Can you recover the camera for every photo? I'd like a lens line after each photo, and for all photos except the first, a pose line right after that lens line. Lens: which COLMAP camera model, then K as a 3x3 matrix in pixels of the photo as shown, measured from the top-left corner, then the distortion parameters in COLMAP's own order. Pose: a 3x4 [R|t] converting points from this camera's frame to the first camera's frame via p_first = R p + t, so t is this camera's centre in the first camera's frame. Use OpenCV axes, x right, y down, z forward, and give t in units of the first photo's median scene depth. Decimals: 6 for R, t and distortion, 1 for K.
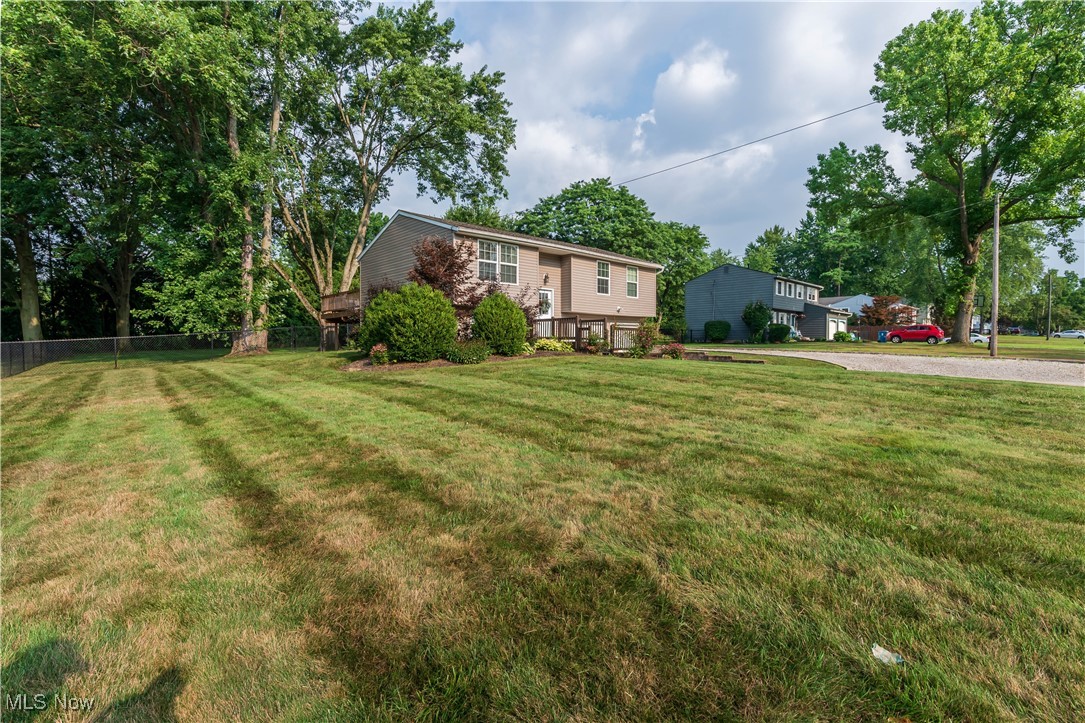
lens RADIAL K [[506.1, 0, 542.5], [0, 506.1, 361.5], [0, 0, 1]] dist [-0.032151, -0.000295]
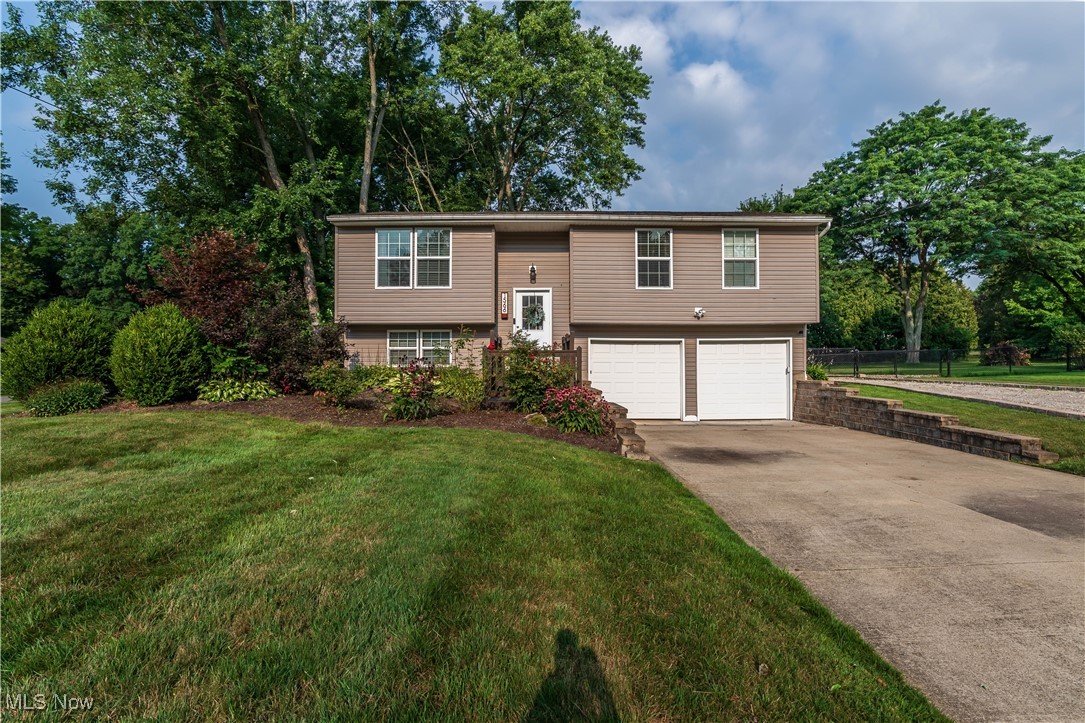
lens RADIAL K [[506.1, 0, 542.5], [0, 506.1, 361.5], [0, 0, 1]] dist [-0.032151, -0.000295]
pose [[0.727988, -0.006616, -0.685558, 0.387282], [-0.022673, 0.999174, -0.033719, -0.030153], [0.685215, 0.040091, 0.727237, 0.494540]]
